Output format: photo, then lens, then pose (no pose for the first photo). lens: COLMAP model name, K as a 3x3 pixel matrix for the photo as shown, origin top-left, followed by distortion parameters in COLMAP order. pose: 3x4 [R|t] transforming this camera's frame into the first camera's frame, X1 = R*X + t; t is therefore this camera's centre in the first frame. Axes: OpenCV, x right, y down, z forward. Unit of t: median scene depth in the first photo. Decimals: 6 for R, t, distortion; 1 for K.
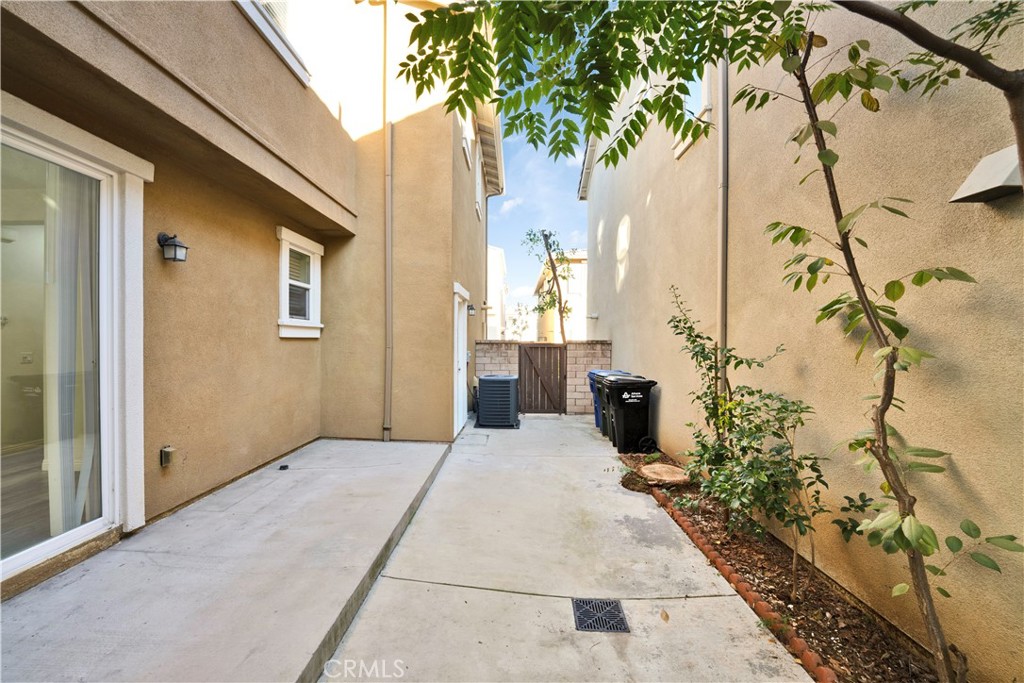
lens RADIAL K [[416.6, 0, 510.8], [0, 416.6, 343.0], [0, 0, 1]] dist [-0.023751, 0.000256]
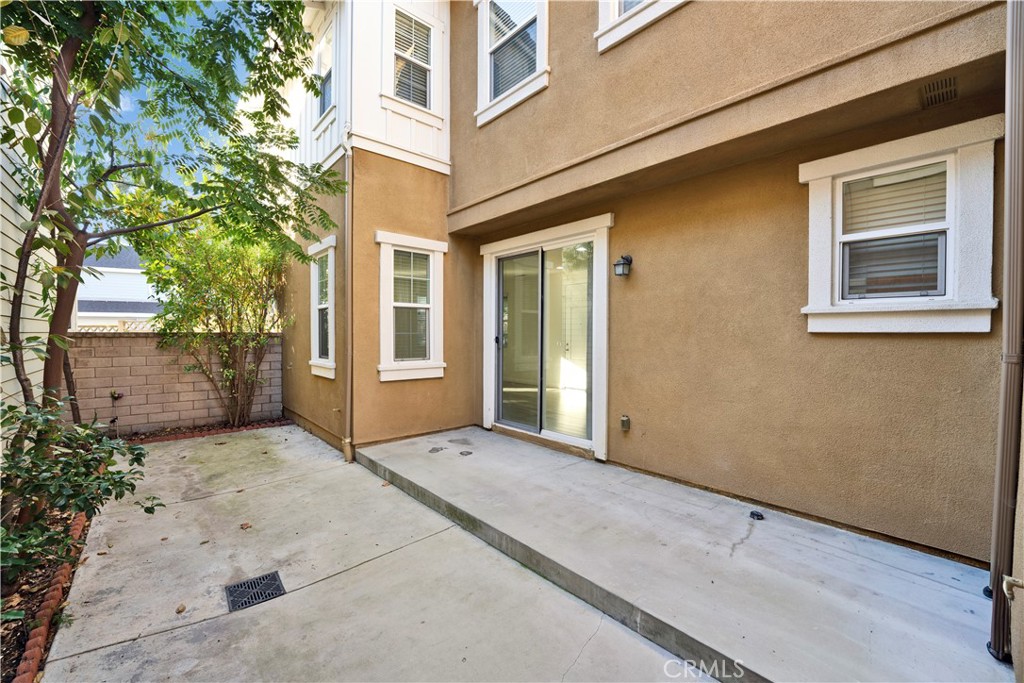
lens RADIAL K [[416.6, 0, 510.8], [0, 416.6, 343.0], [0, 0, 1]] dist [-0.023751, 0.000256]
pose [[-0.744234, 0.005563, -0.667896, 0.323378], [-0.011882, 0.999697, 0.021566, -0.008565], [0.667814, 0.023986, -0.743942, 1.682828]]
